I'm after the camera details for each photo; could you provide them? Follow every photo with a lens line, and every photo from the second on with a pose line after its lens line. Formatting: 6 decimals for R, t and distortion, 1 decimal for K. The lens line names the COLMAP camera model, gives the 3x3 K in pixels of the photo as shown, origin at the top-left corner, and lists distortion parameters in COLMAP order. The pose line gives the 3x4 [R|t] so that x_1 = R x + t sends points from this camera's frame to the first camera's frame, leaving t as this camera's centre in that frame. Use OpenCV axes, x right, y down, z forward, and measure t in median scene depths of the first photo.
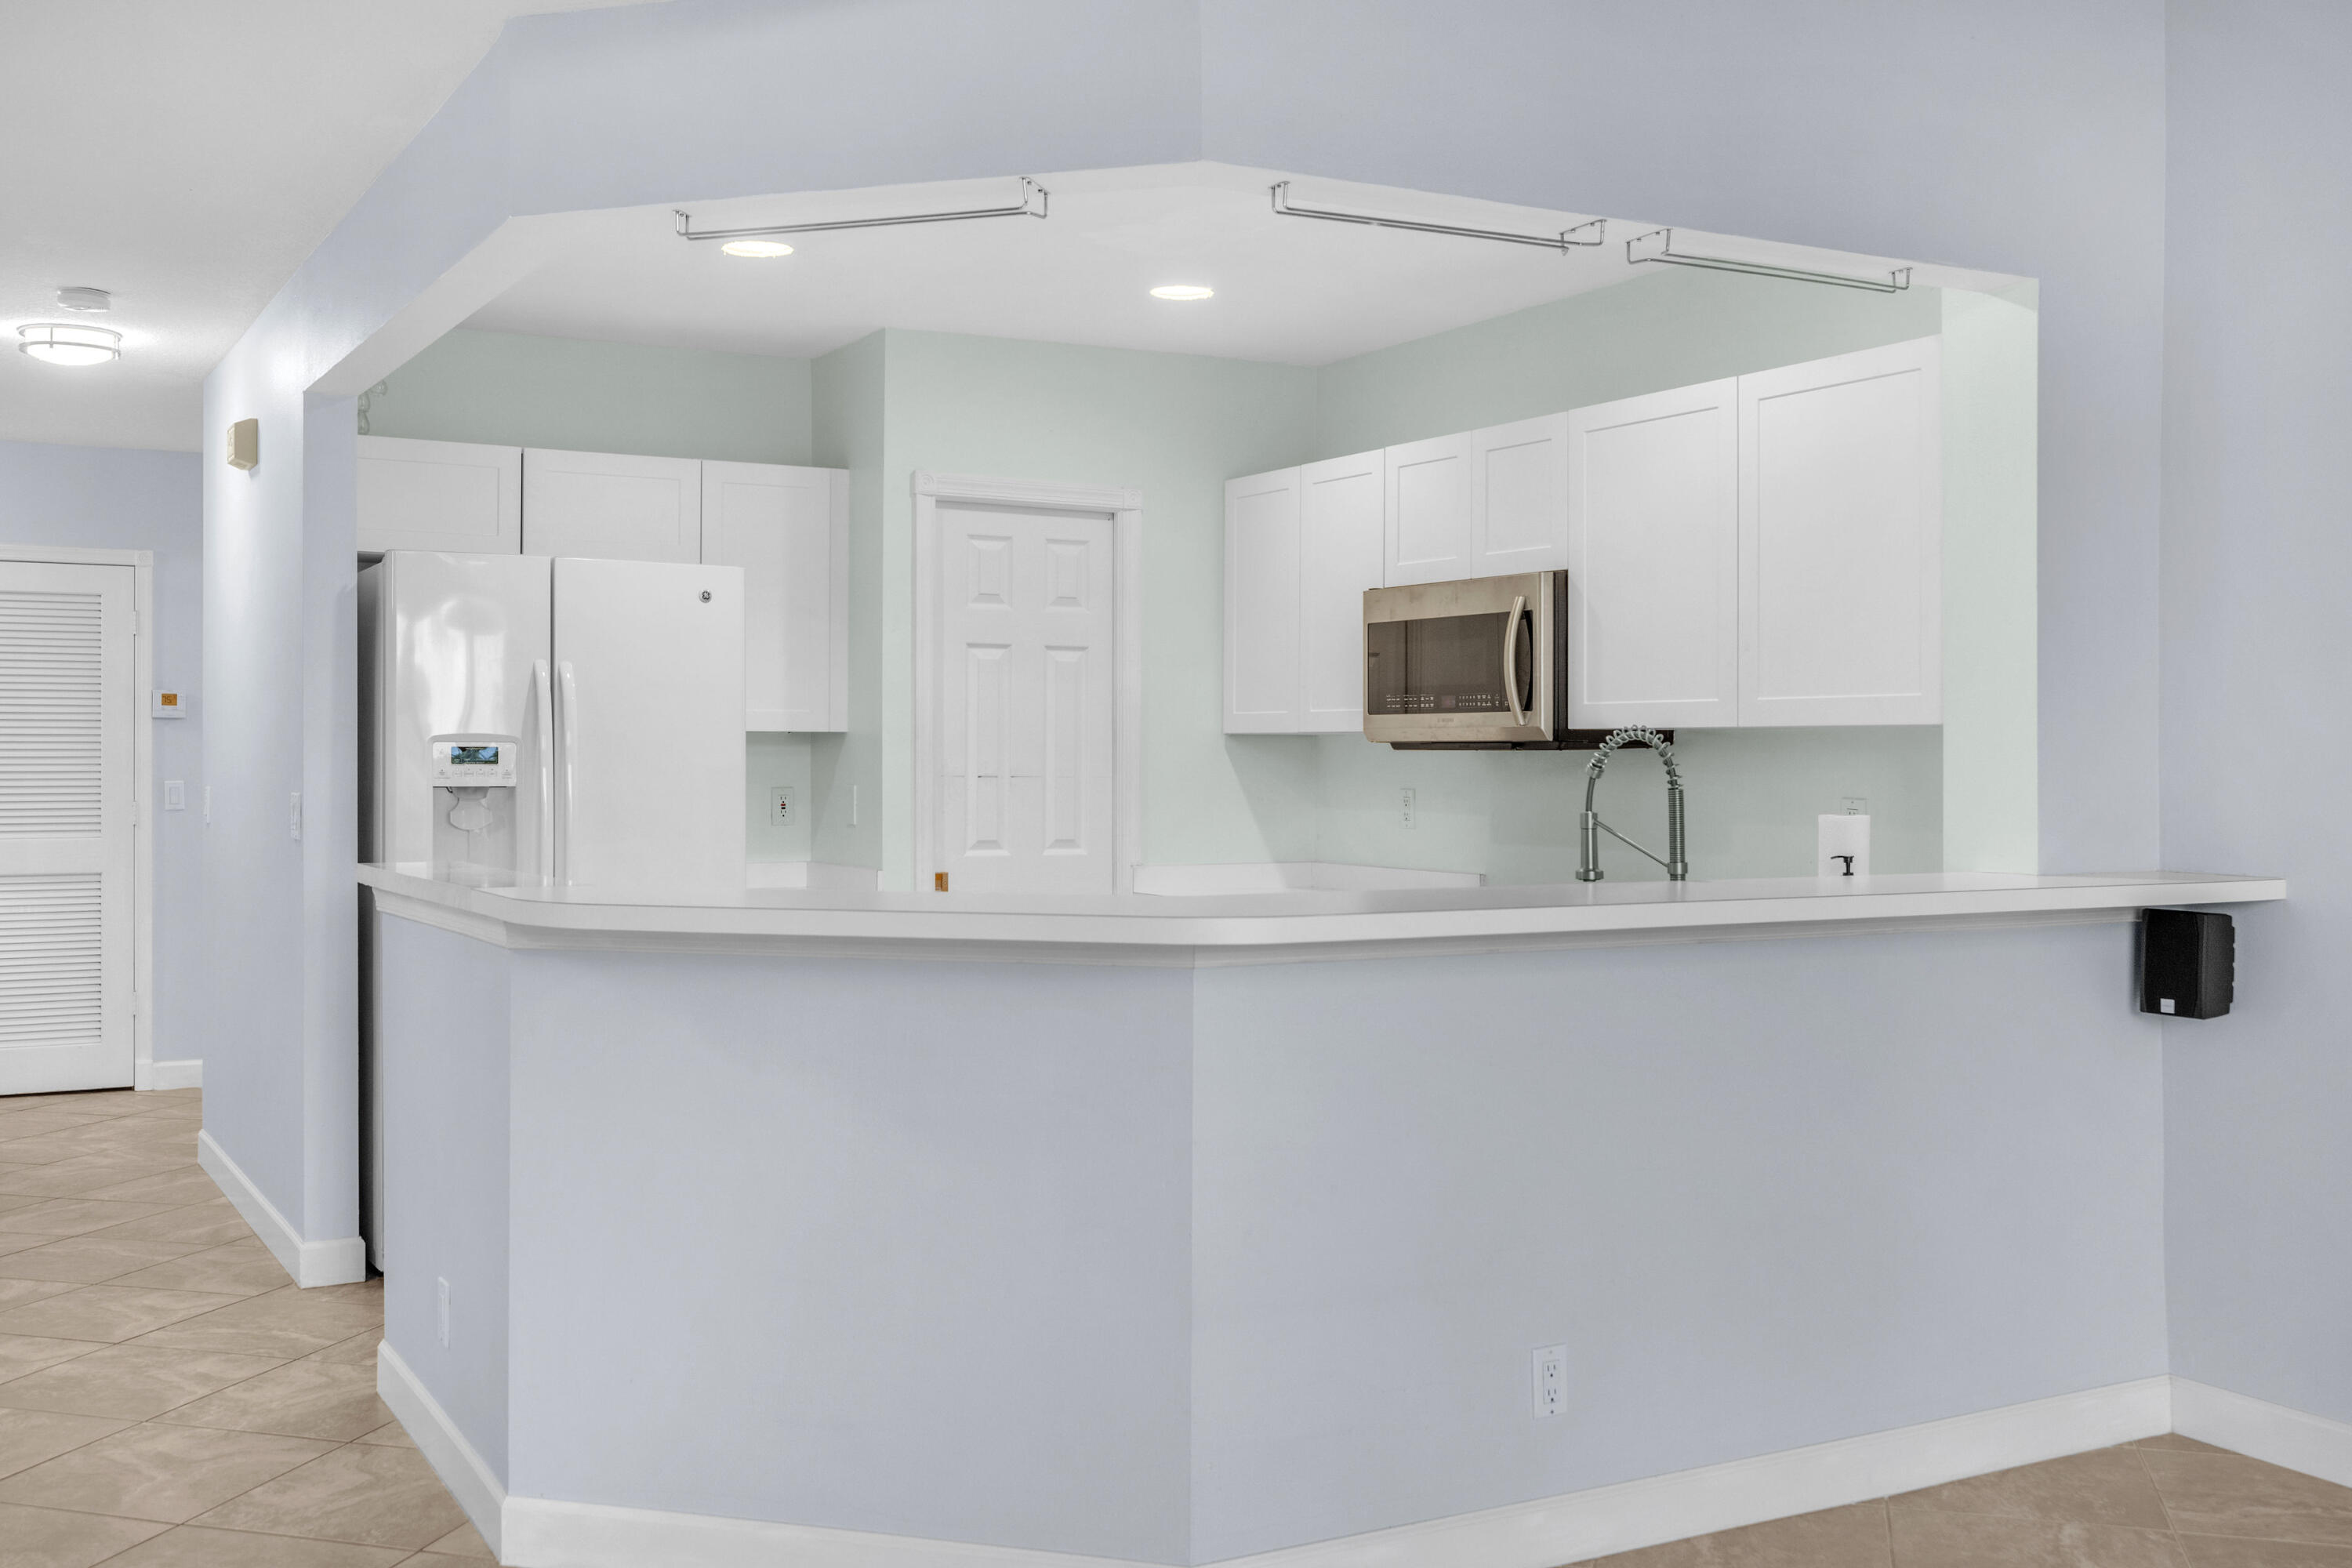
lens RADIAL K [[2298.1, 0, 1176.0], [0, 2298.1, 784.0], [0, 0, 1]] dist [-0.006979, -0.017720]
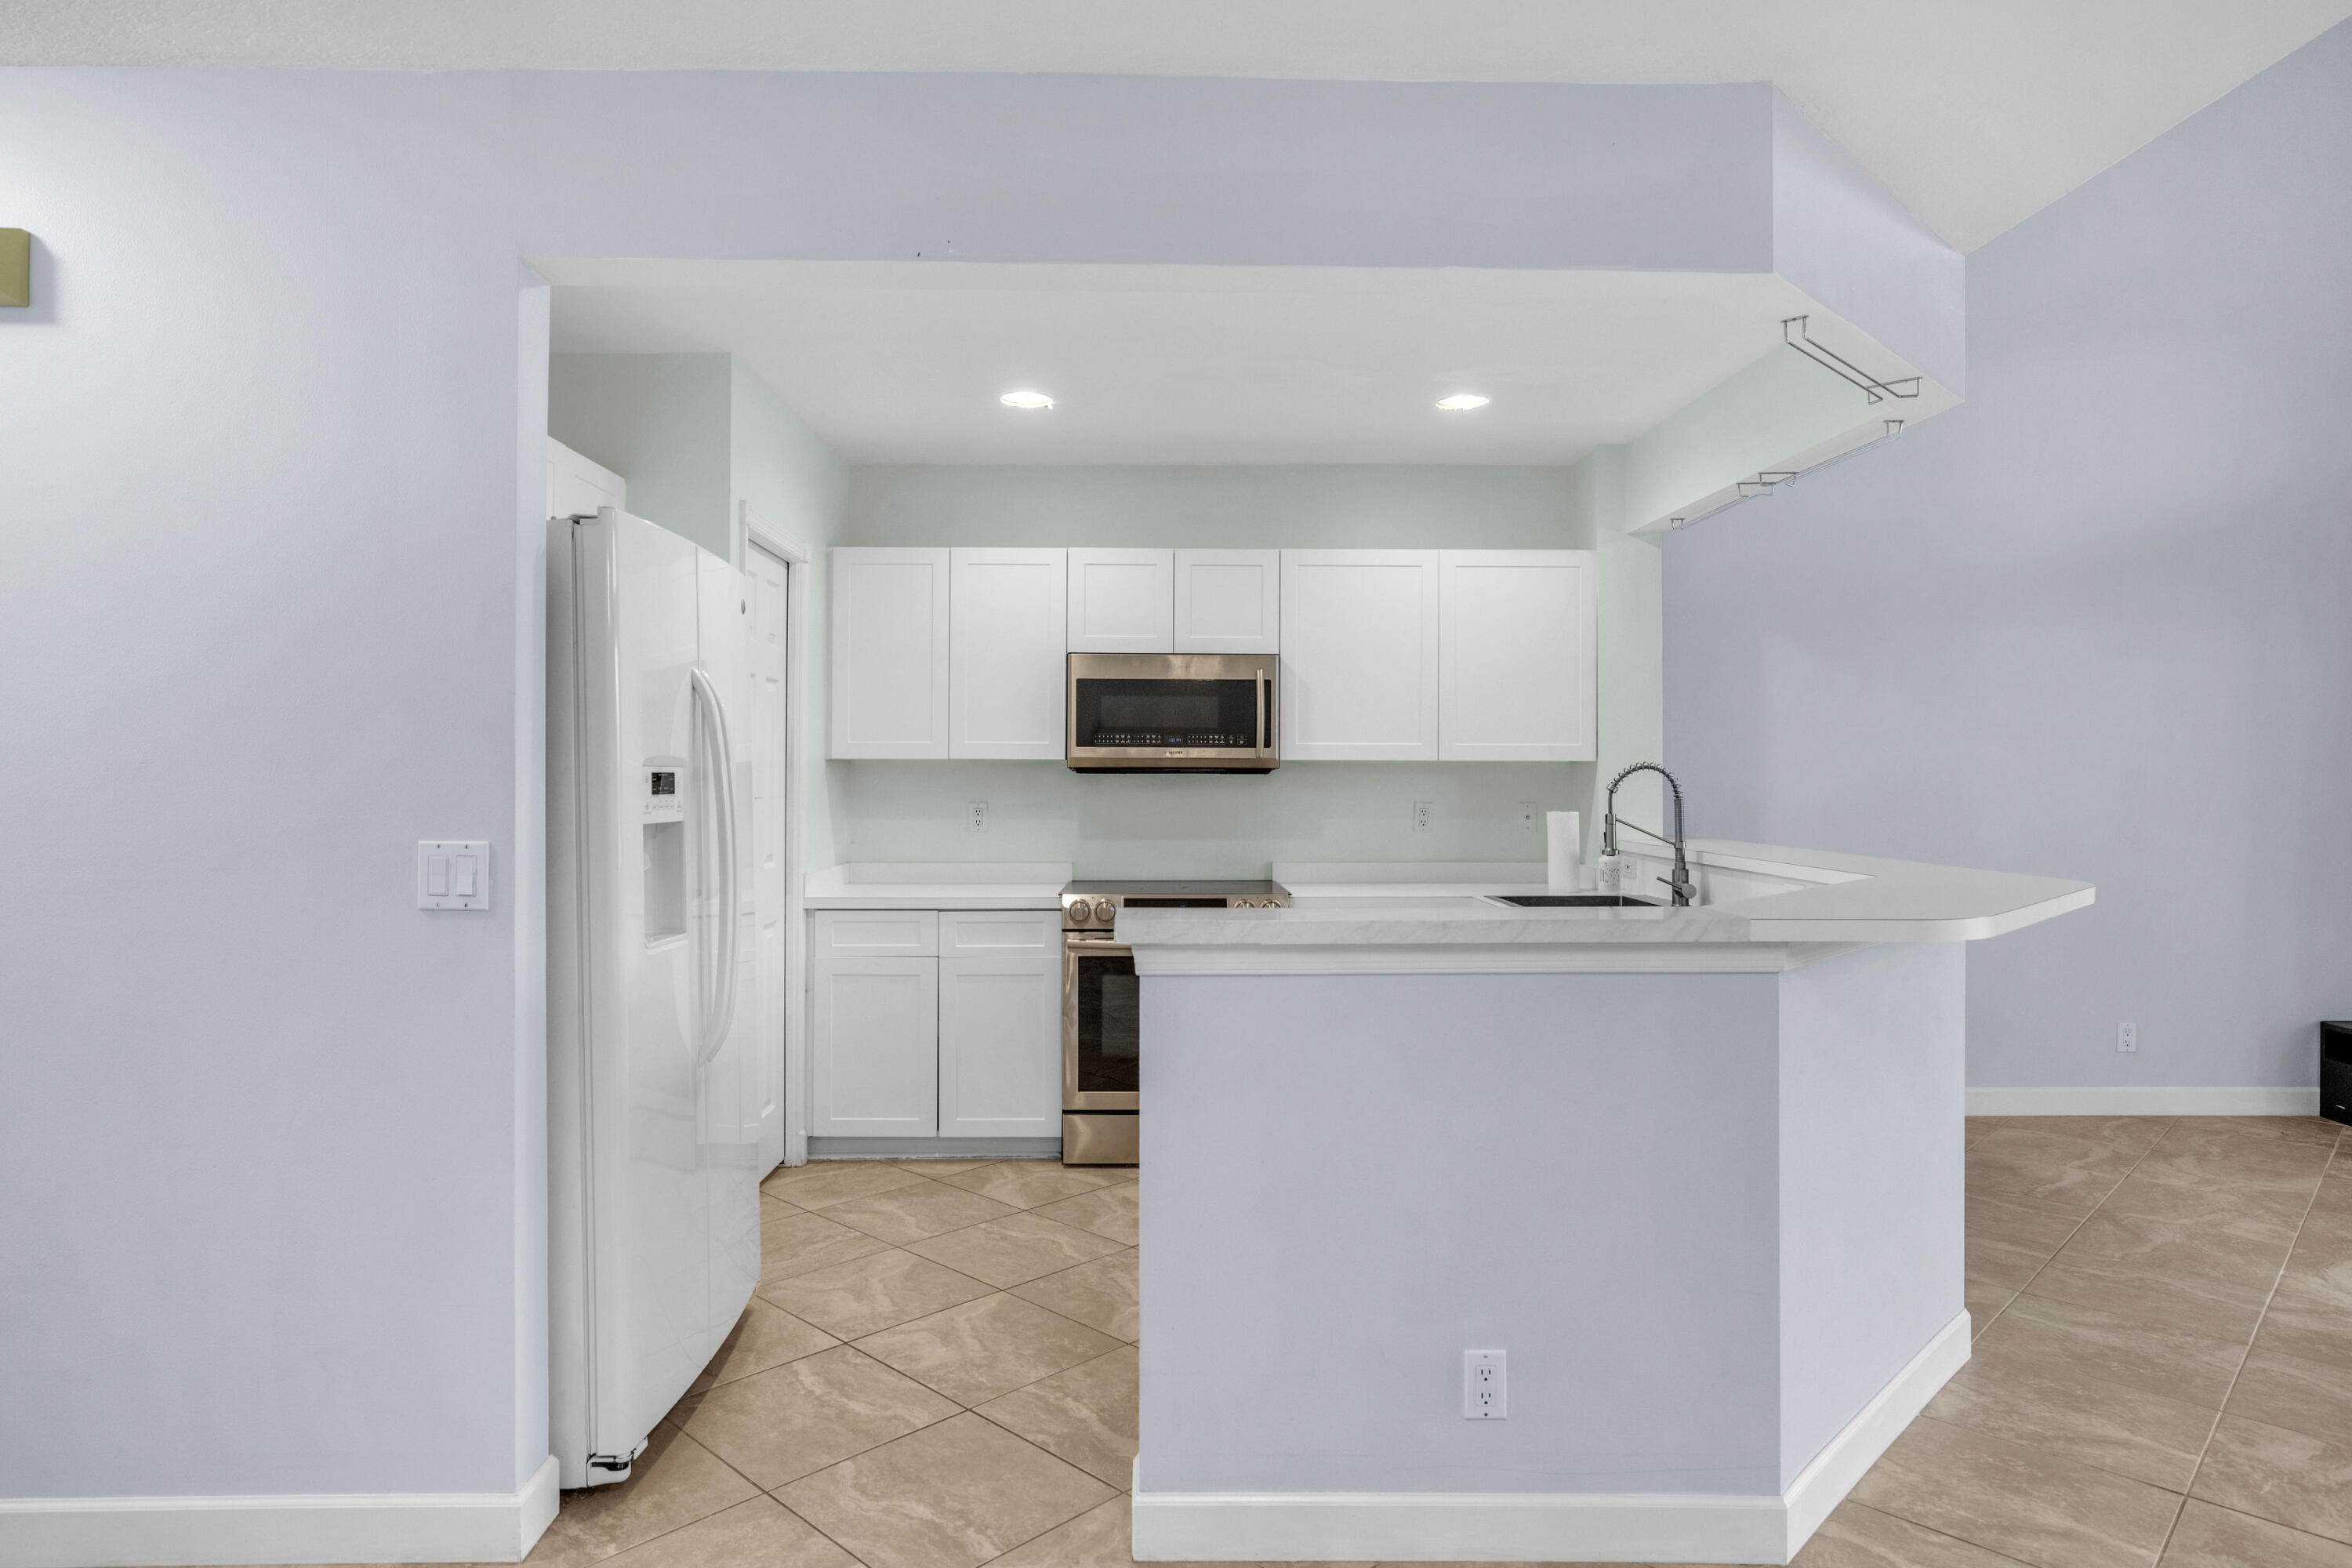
lens RADIAL K [[1360.4, 0, 1168.0], [0, 1360.4, 761.0], [0, 0, 1]] dist [-0.004025, 0.001013]
pose [[0.478428, 0.007405, 0.878095, -0.591078], [0.009402, 0.999864, -0.013555, -0.010828], [-0.878076, 0.014741, 0.478293, 0.580307]]
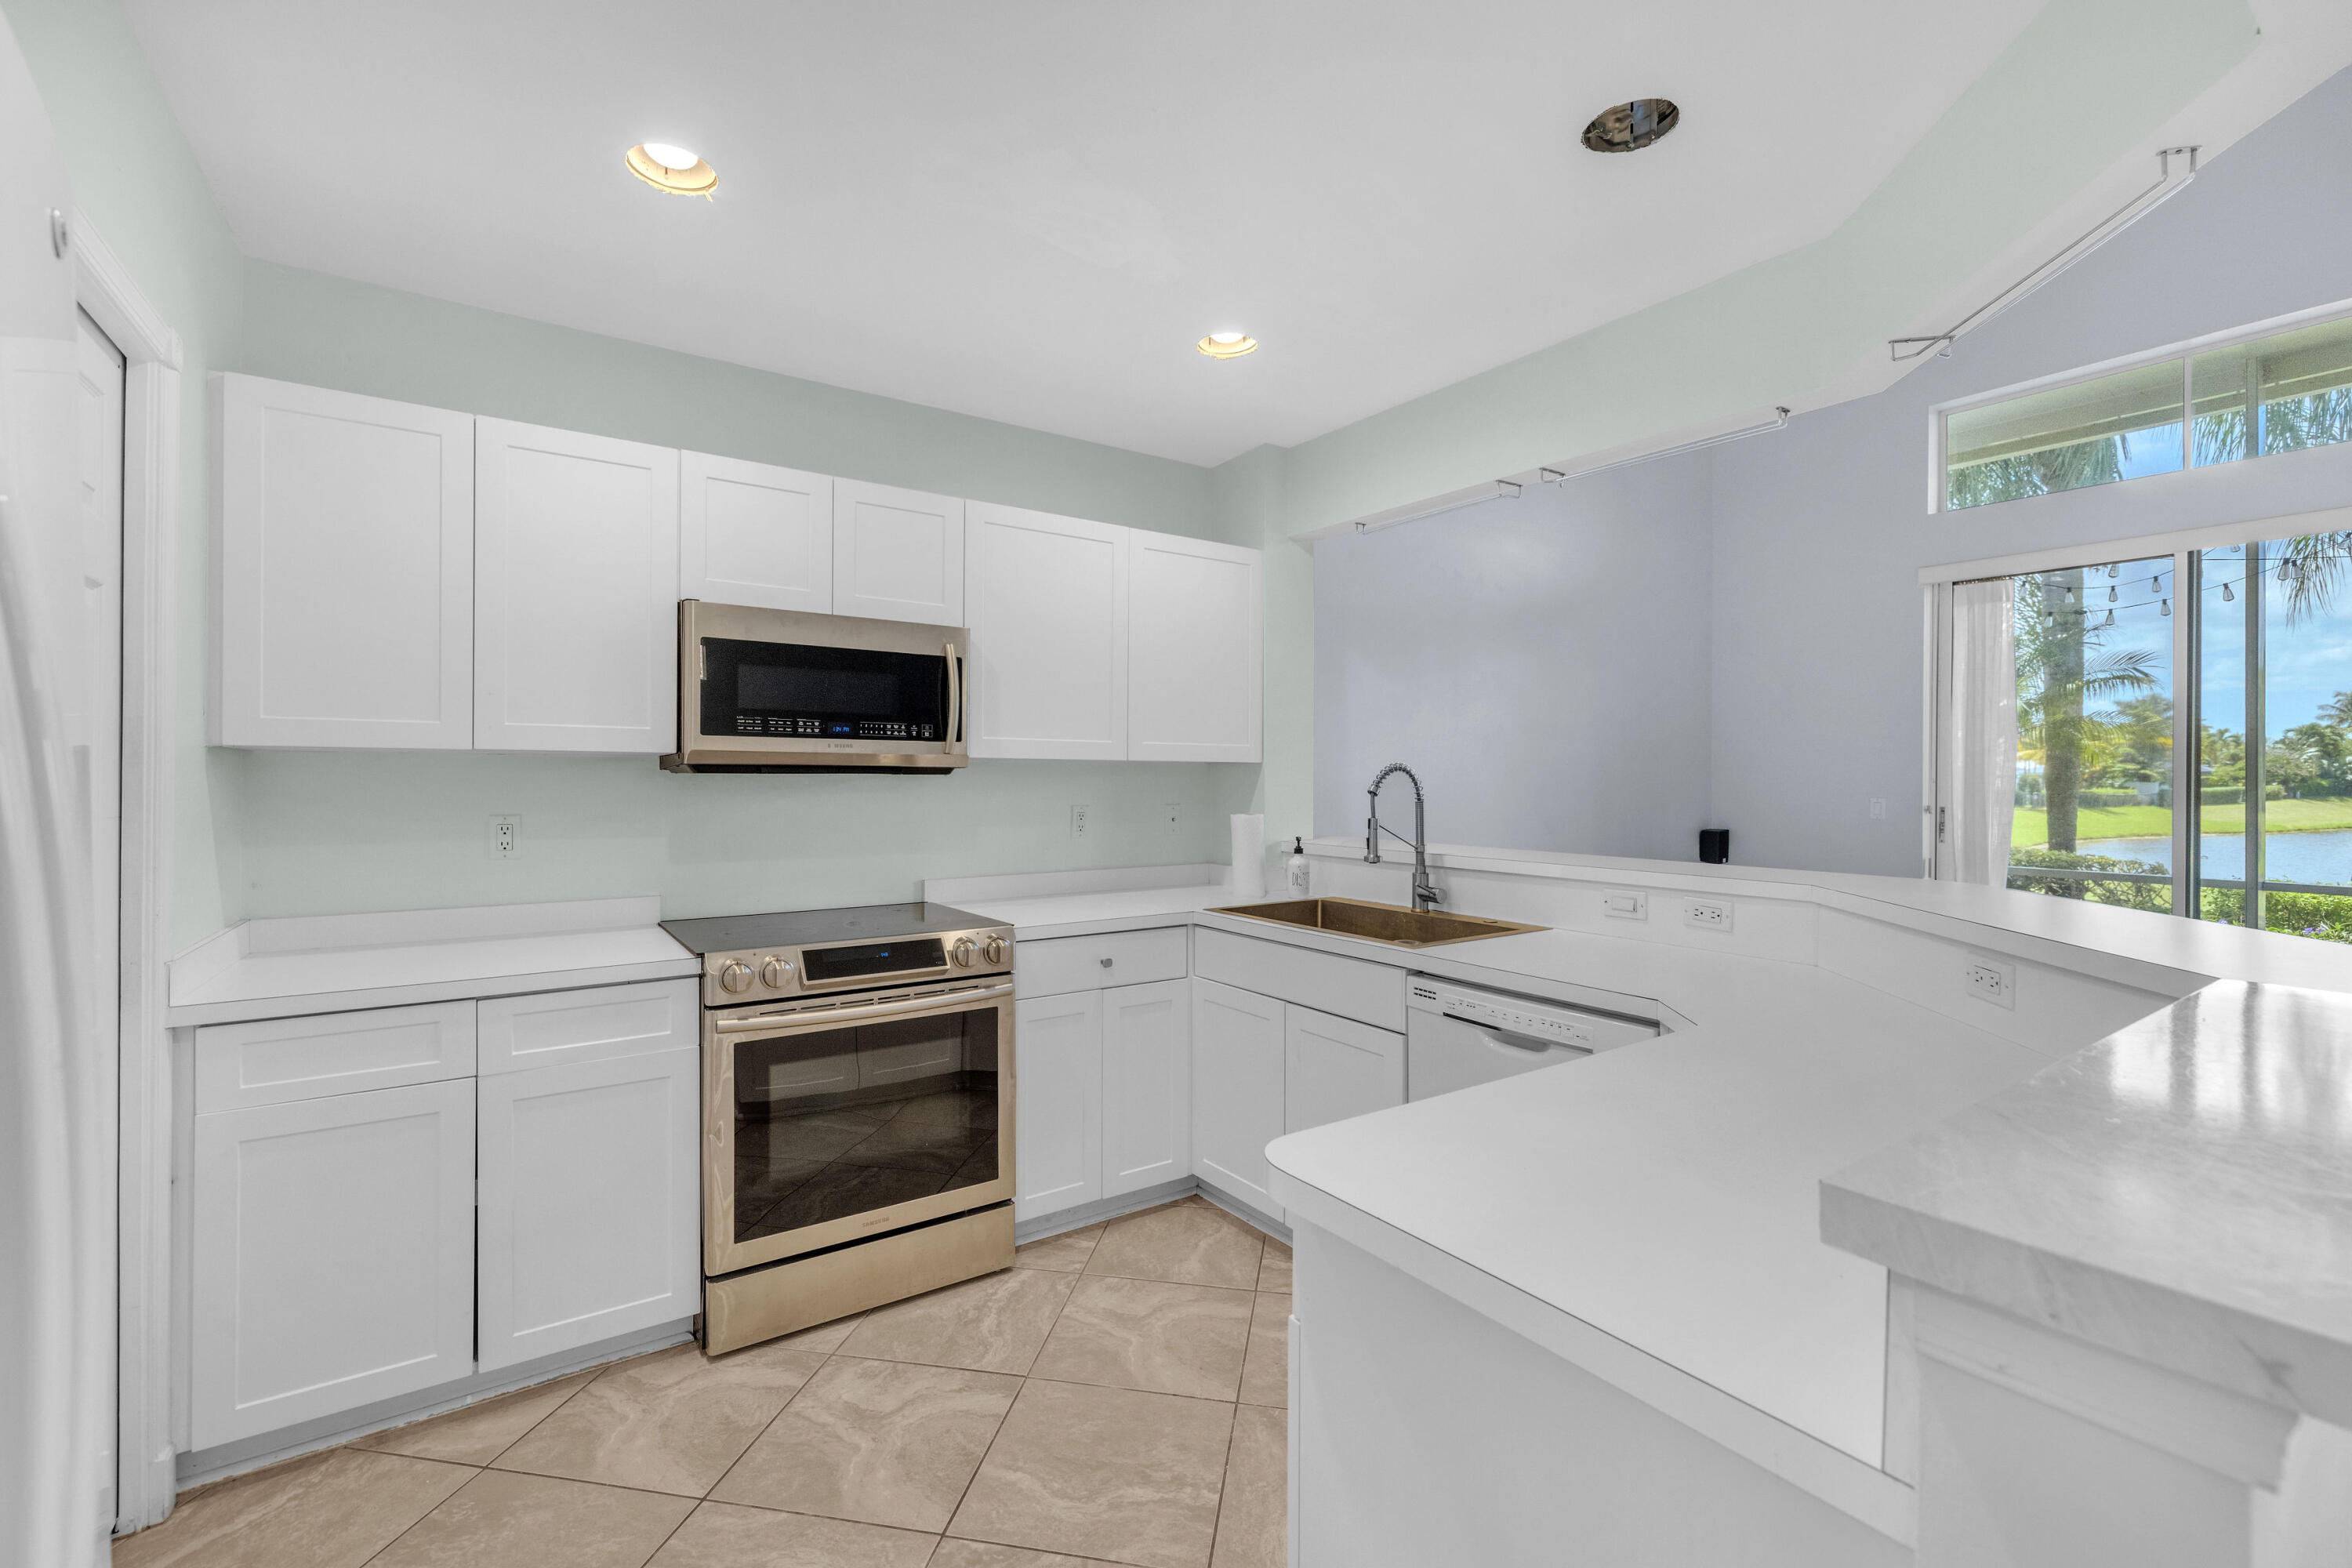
lens RADIAL K [[988.1, 0, 1156.3], [0, 988.1, 779.8], [0, 0, 1]] dist [0.001029, -0.000125]
pose [[-0.085208, -0.003666, 0.996356, -0.334214], [0.007987, 0.999959, 0.004362, -0.012298], [-0.996331, 0.008329, -0.085175, 0.858303]]
